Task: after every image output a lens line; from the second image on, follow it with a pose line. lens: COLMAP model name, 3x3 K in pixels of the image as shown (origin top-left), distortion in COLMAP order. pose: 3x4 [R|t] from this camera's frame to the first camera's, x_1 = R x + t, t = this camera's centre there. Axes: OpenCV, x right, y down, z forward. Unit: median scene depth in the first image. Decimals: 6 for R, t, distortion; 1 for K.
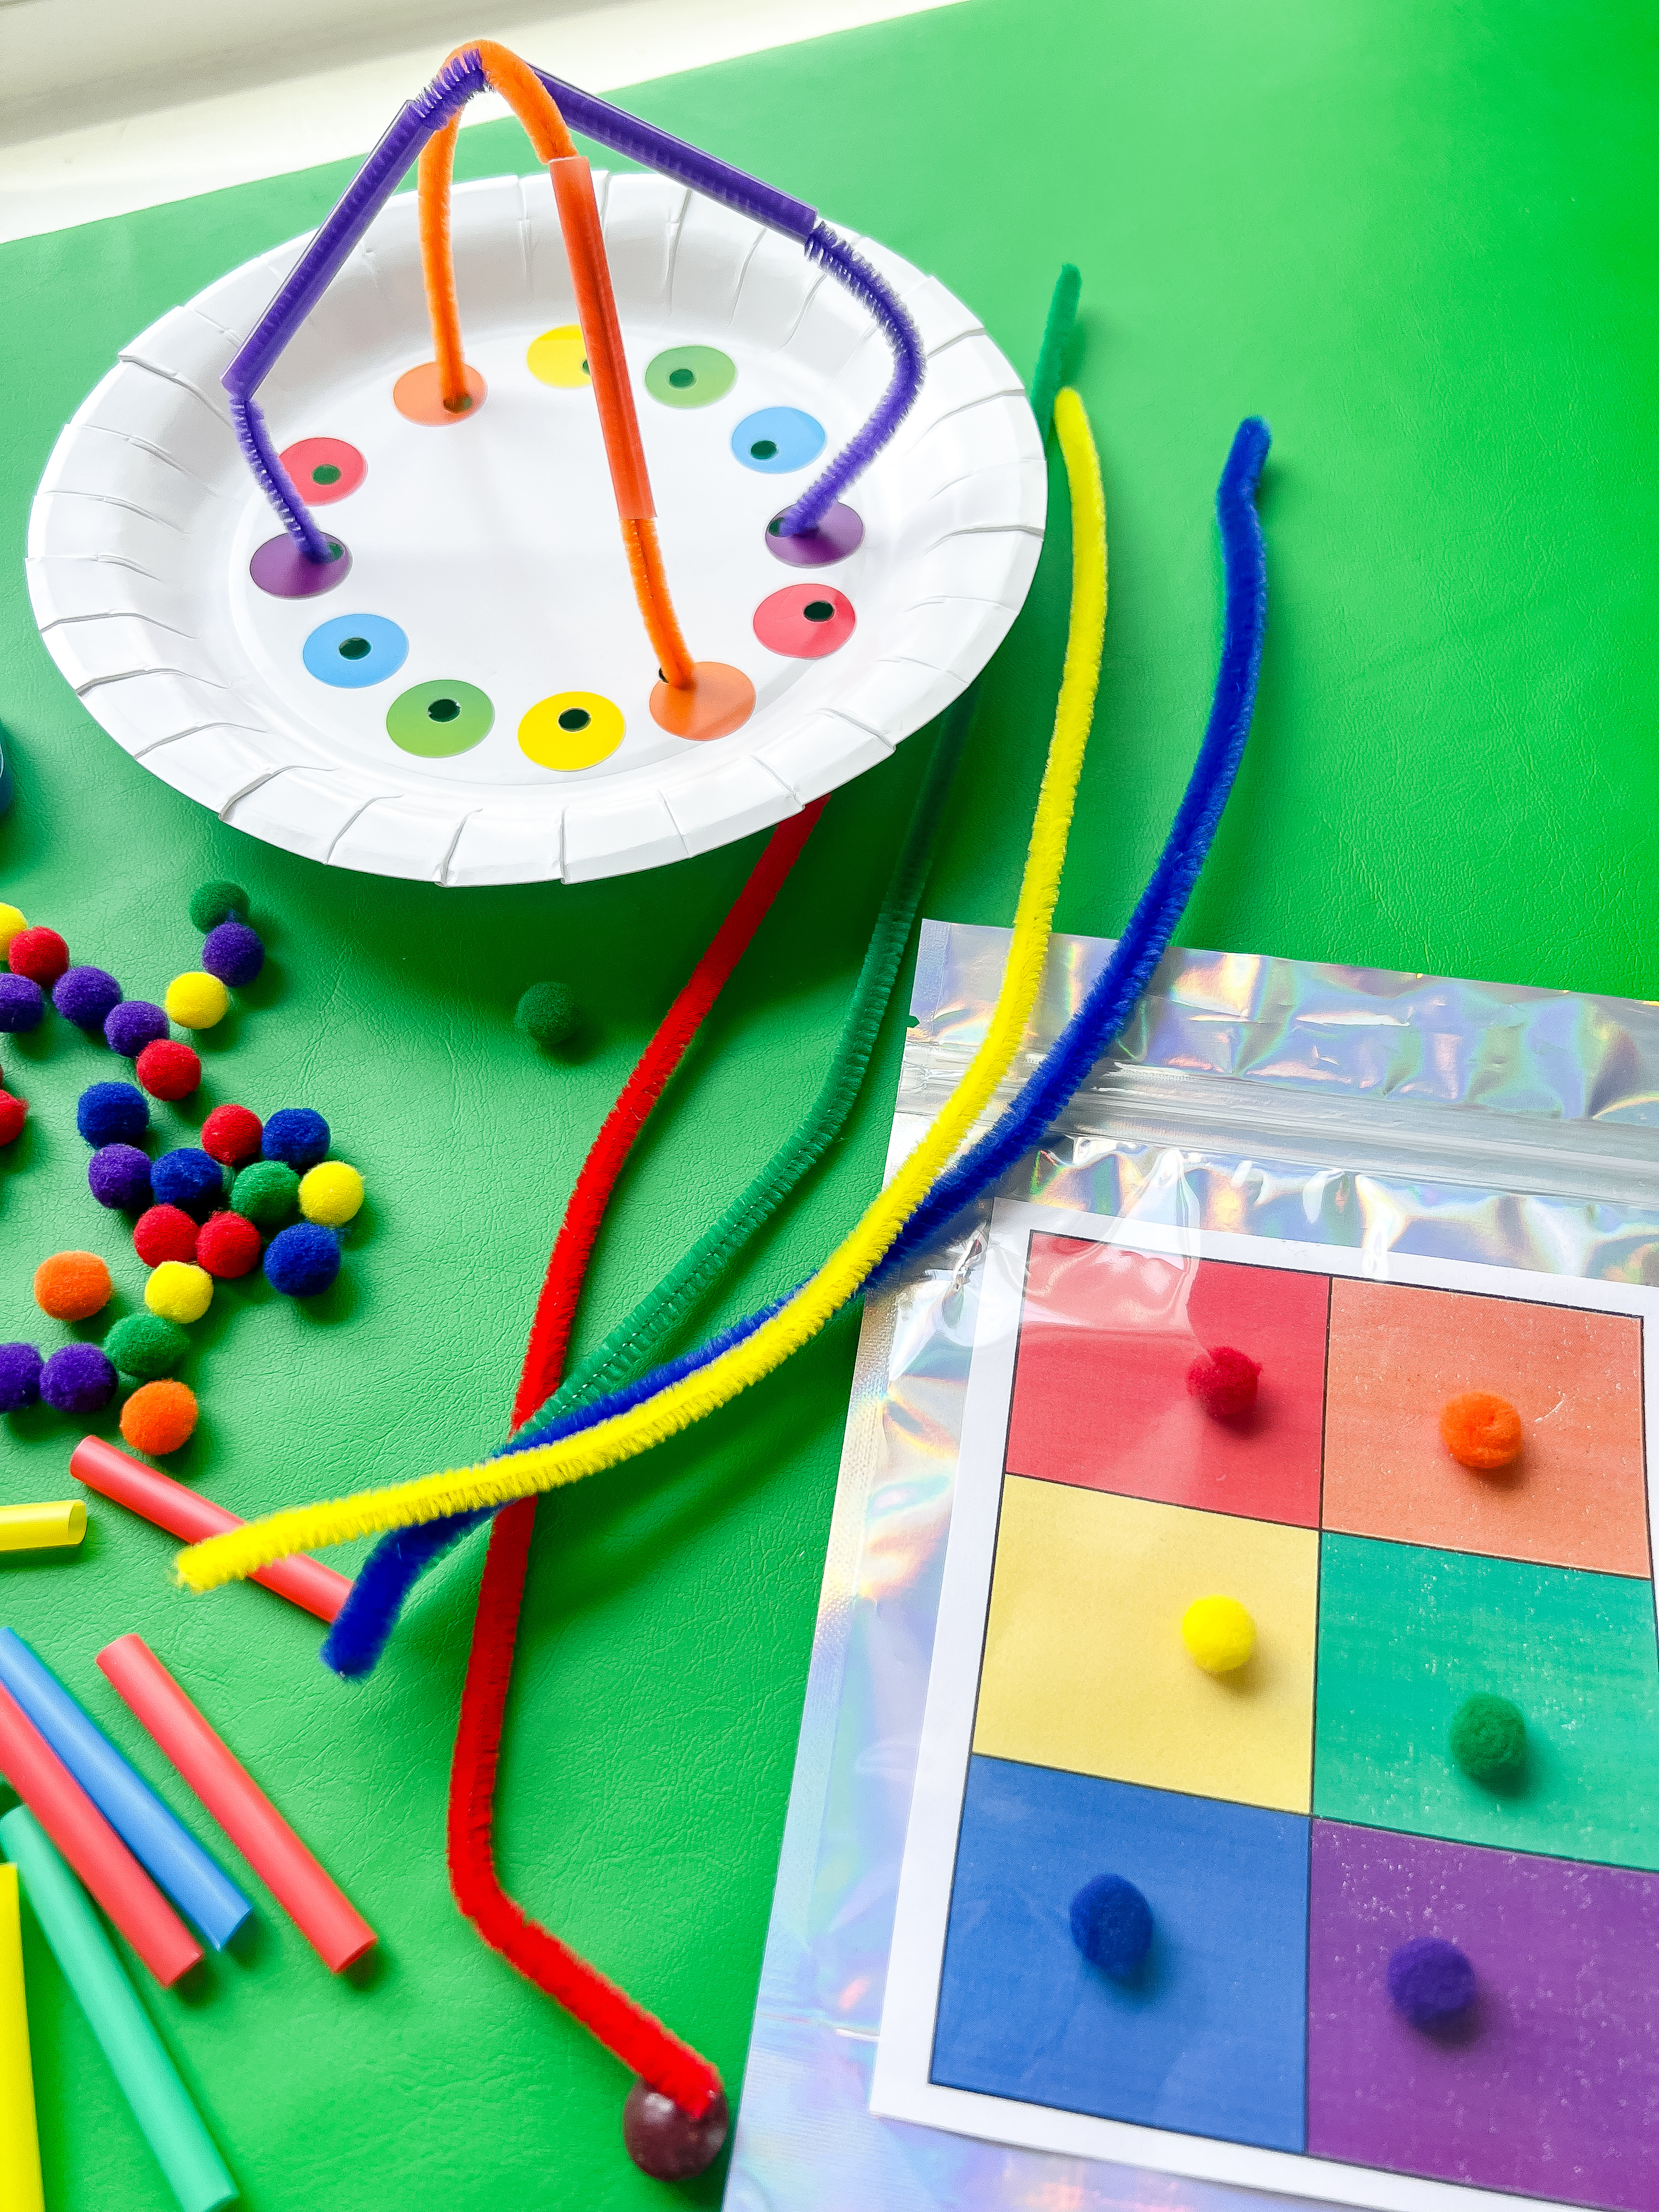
lens RADIAL K [[1715.4, 0, 829.5], [0, 1715.4, 1106.0], [0, 0, 1]] dist [0.052109, -0.088619]
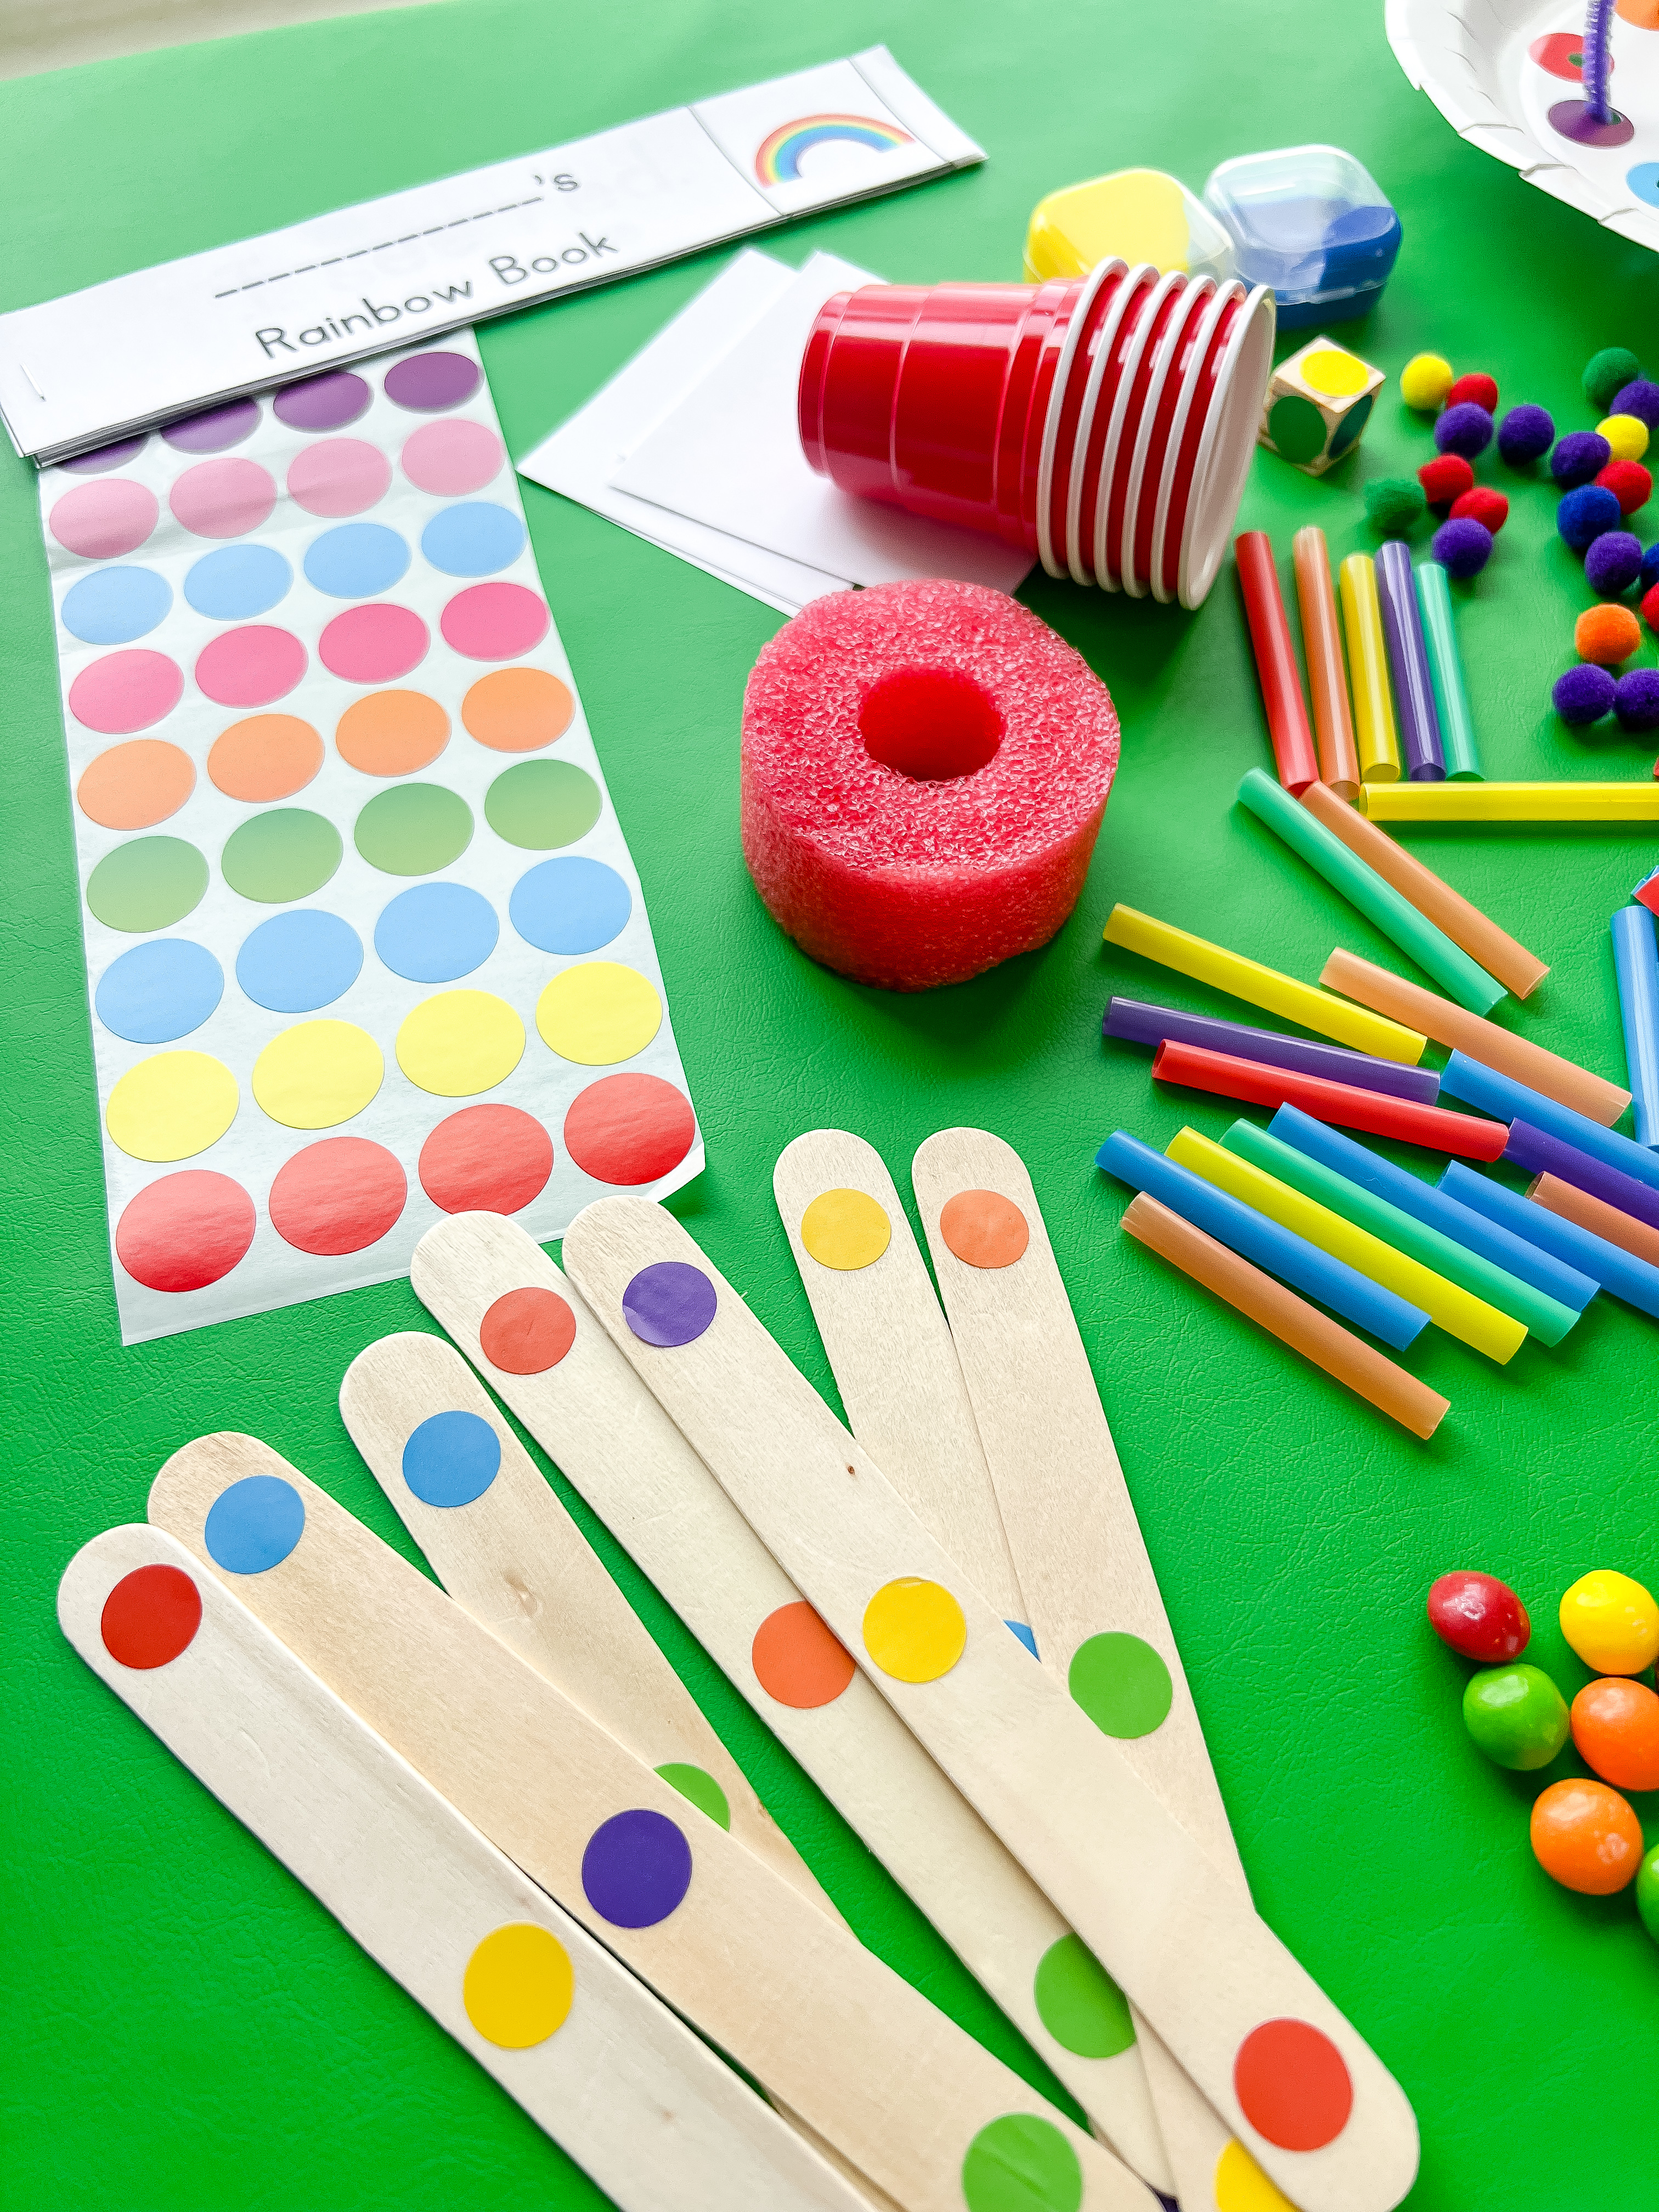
lens RADIAL K [[1664.5, 0, 829.9], [0, 1664.5, 1132.4], [0, 0, 1]] dist [-0.000573, -0.000748]
pose [[0.996703, 0.070266, -0.040564, -0.874847], [-0.070040, 0.997520, 0.006970, 0.459365], [0.040953, -0.004106, 0.999153, -0.140750]]
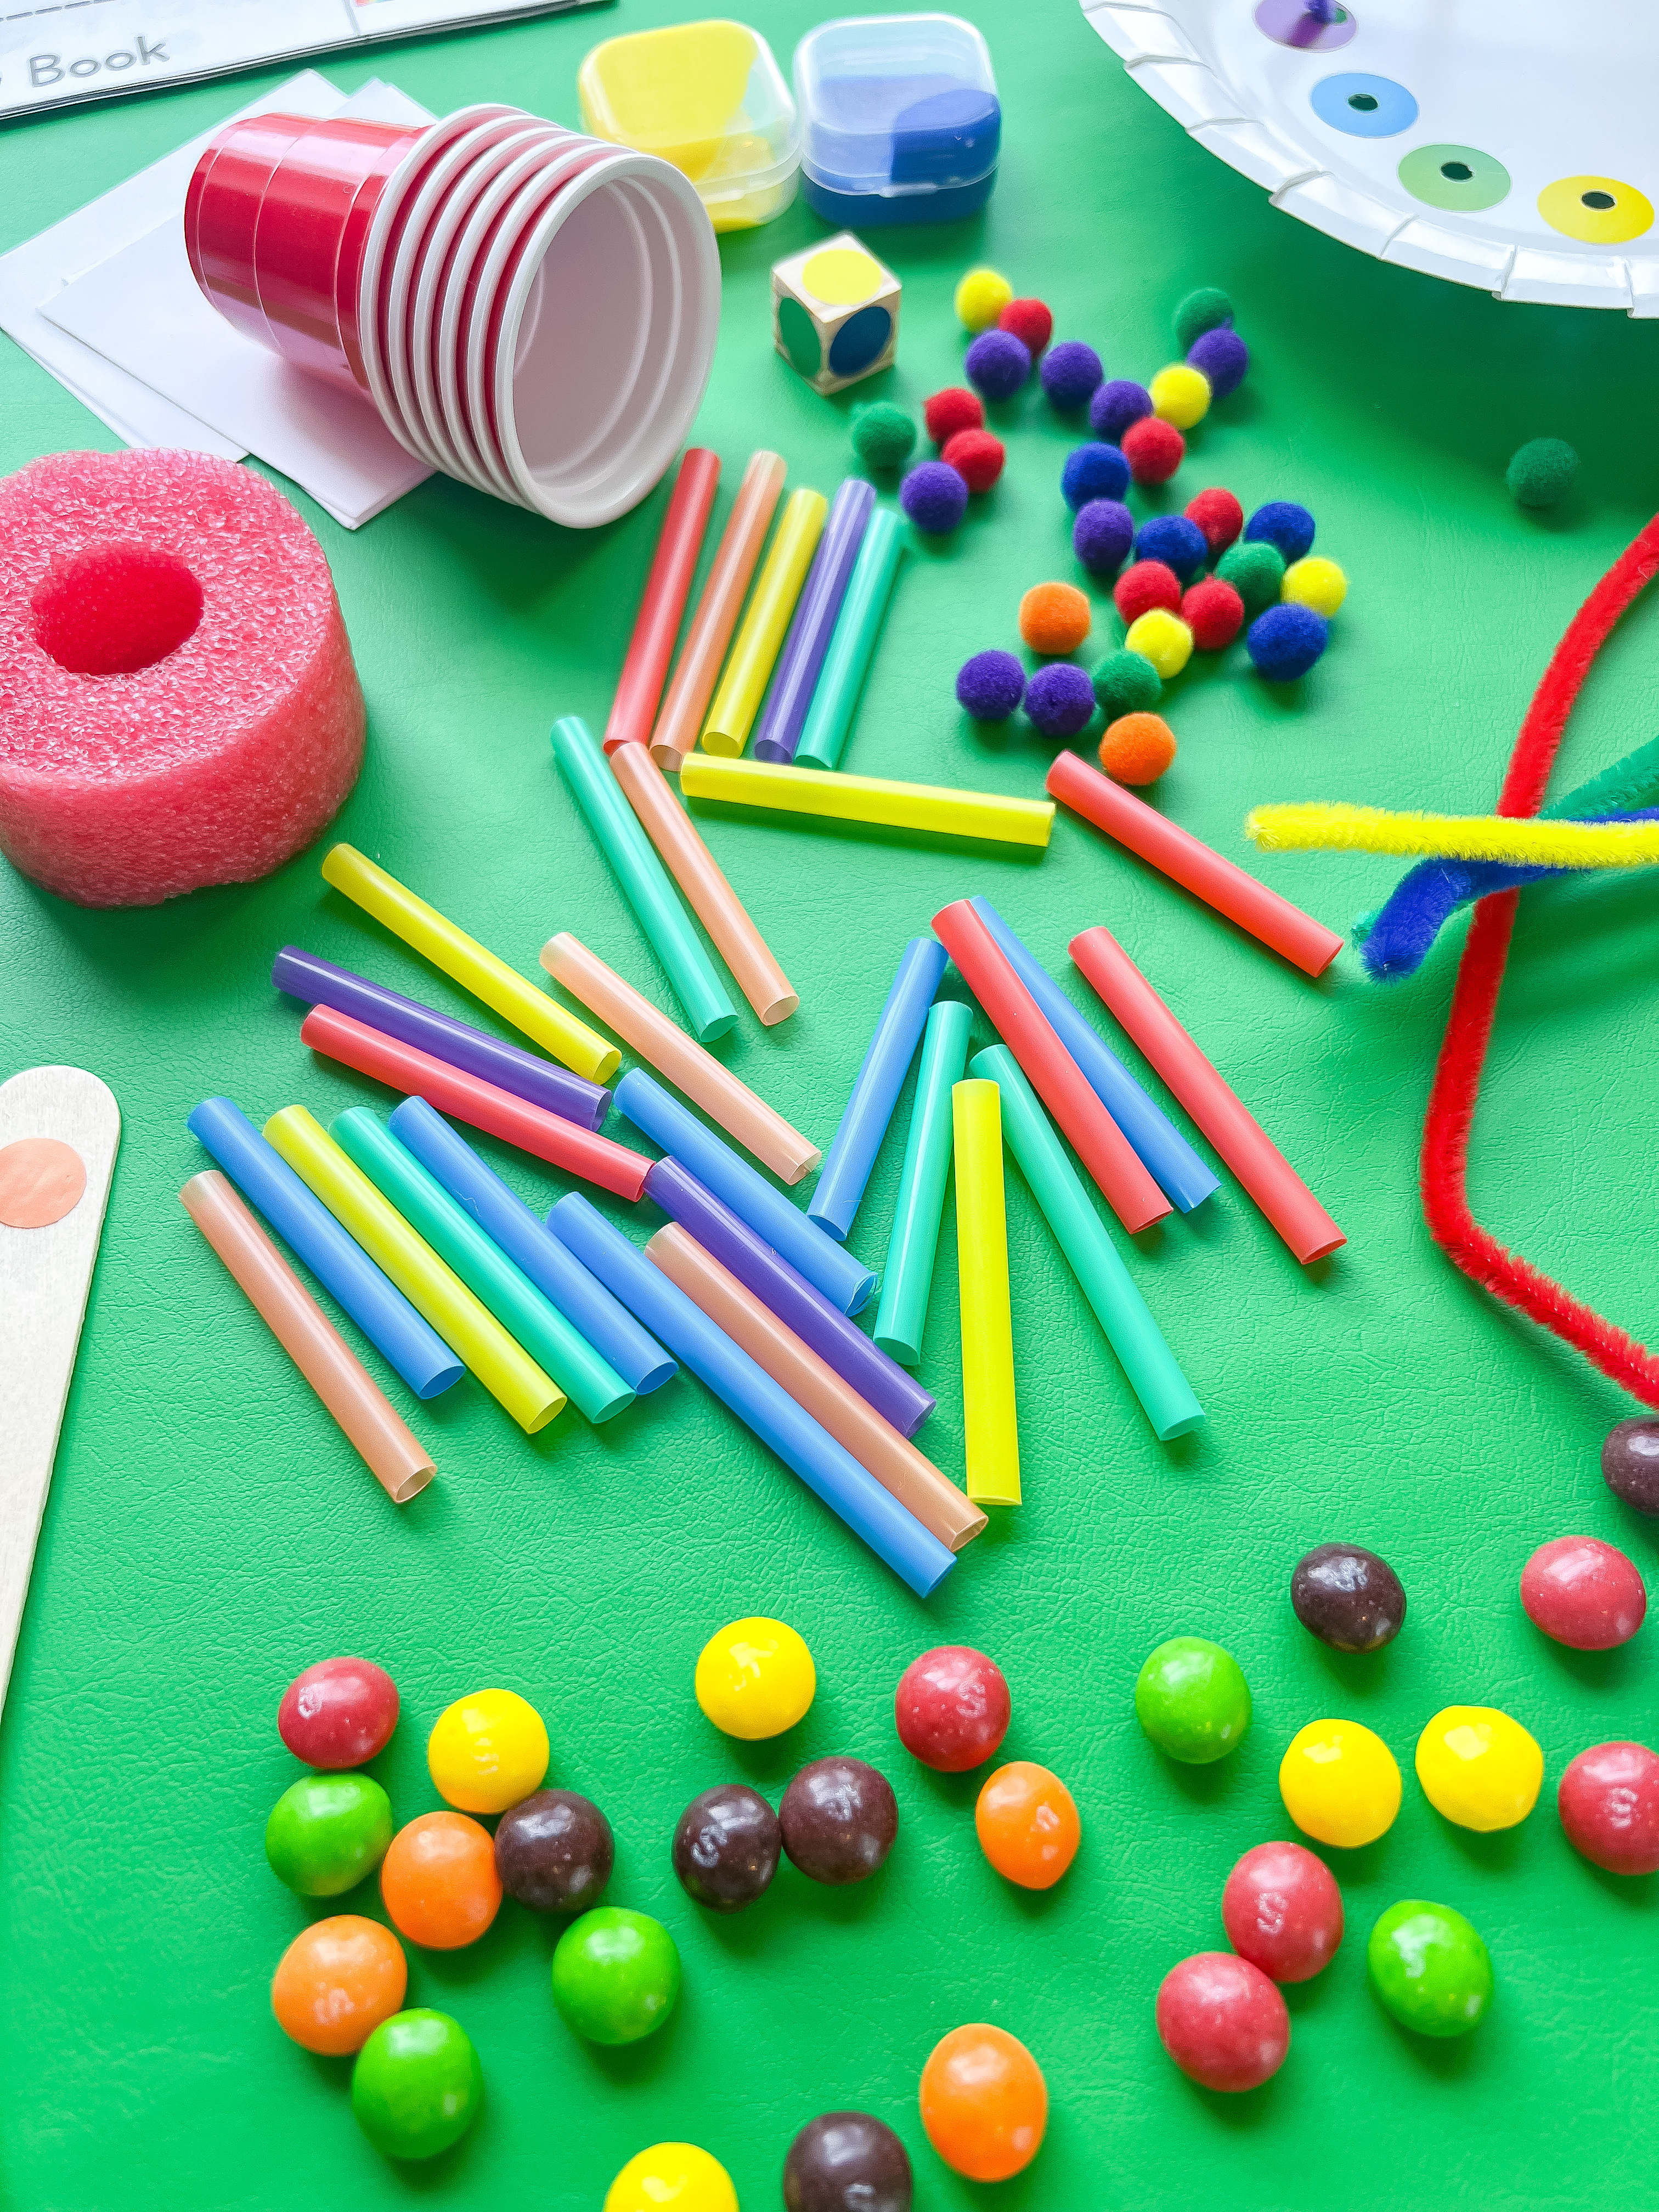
lens RADIAL K [[1715.4, 0, 829.5], [0, 1715.4, 1106.0], [0, 0, 1]] dist [0.052109, -0.088619]
pose [[0.962770, 0.233240, -0.136650, -0.353186], [-0.227323, 0.972112, 0.057634, 0.342621], [0.146281, -0.024425, 0.988941, -0.010875]]
